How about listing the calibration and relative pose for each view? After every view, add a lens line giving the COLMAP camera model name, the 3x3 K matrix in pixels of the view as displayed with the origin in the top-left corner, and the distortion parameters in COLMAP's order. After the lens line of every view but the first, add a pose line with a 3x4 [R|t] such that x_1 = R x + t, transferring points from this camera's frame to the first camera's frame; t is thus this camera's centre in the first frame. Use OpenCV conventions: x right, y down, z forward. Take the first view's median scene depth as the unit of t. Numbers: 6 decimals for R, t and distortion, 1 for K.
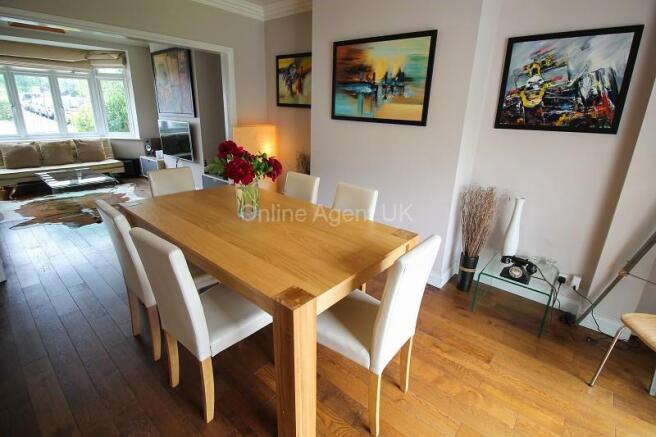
lens RADIAL K [[310.3, 0, 333.3], [0, 310.3, 212.3], [0, 0, 1]] dist [-0.016595, -0.000759]
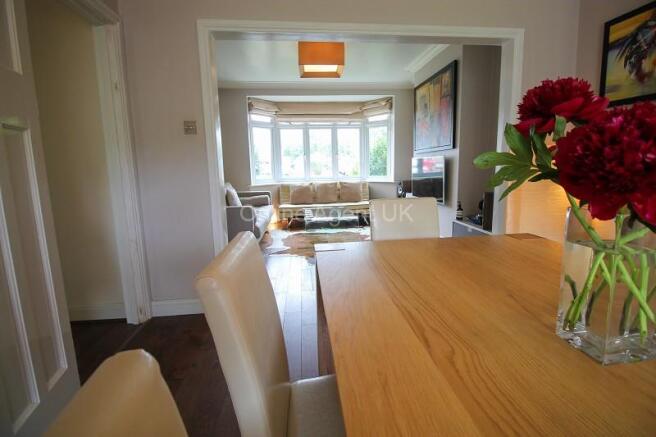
lens RADIAL K [[310.3, 0, 333.3], [0, 310.3, 212.3], [0, 0, 1]] dist [-0.016595, -0.000759]
pose [[0.717155, 0.050529, -0.695079, -0.098912], [-0.169927, 0.979944, -0.104086, -0.012662], [0.675879, 0.192758, 0.711359, 0.235124]]
